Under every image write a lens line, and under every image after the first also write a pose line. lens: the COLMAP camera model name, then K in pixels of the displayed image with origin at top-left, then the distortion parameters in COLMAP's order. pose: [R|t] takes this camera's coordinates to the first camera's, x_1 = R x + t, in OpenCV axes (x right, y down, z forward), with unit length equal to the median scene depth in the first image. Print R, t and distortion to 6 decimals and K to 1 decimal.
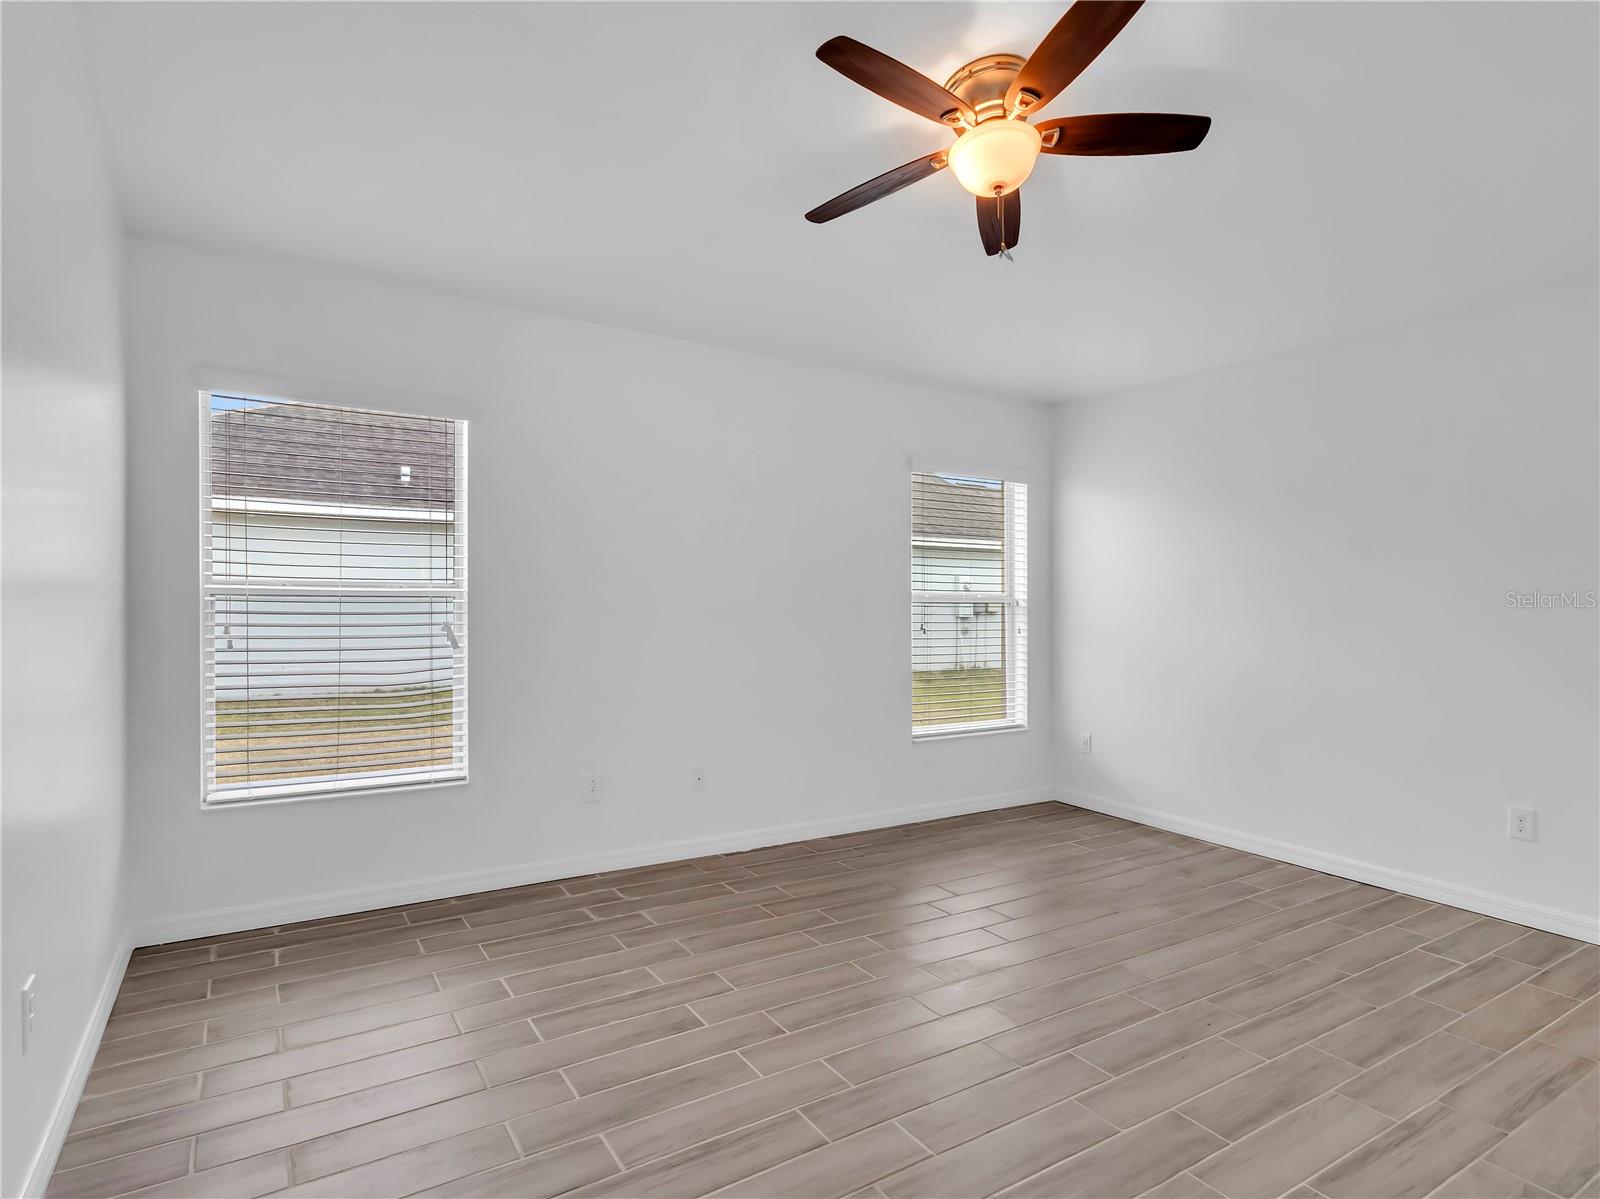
lens RADIAL K [[854.8, 0, 794.9], [0, 854.8, 597.3], [0, 0, 1]] dist [-0.002615, -0.003148]
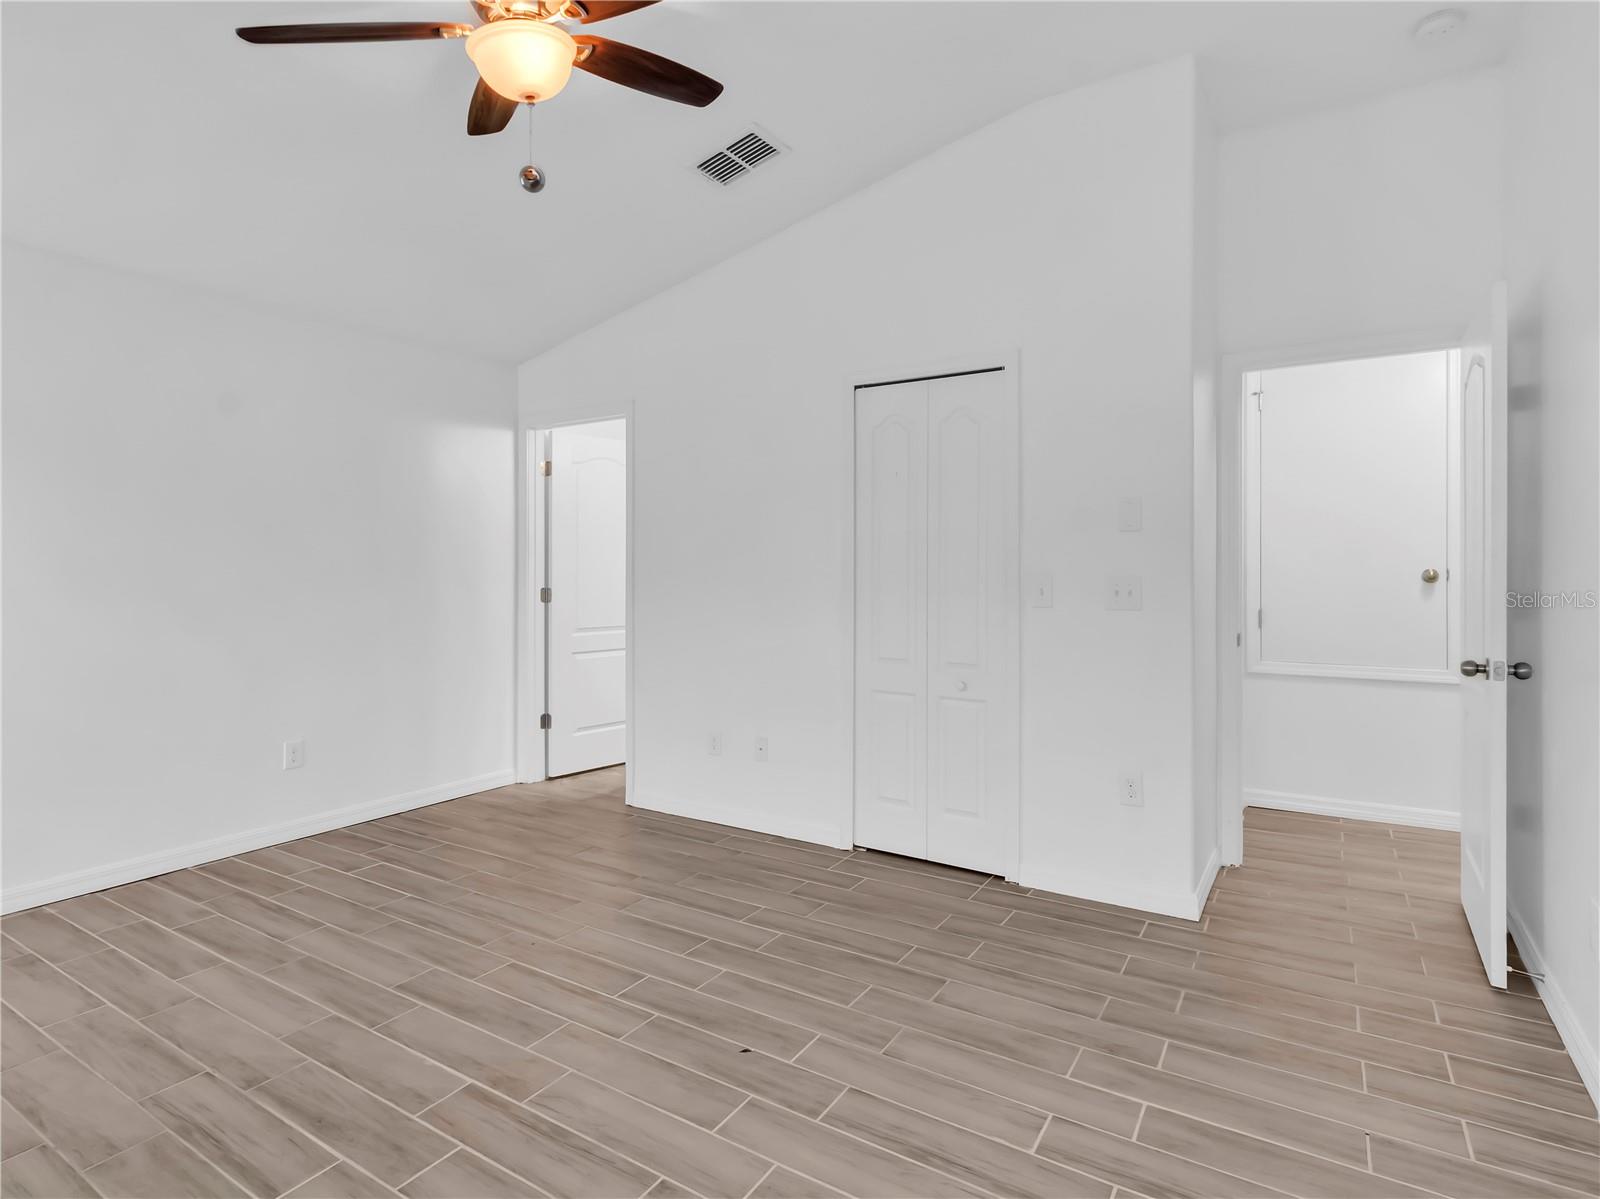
lens RADIAL K [[854.8, 0, 793.4], [0, 854.8, 589.0], [0, 0, 1]] dist [-0.002615, -0.003148]
pose [[-0.440210, -0.032451, 0.897308, -0.540691], [-0.004190, 0.999410, 0.034088, -0.007333], [-0.897885, 0.011247, -0.440086, 0.960312]]
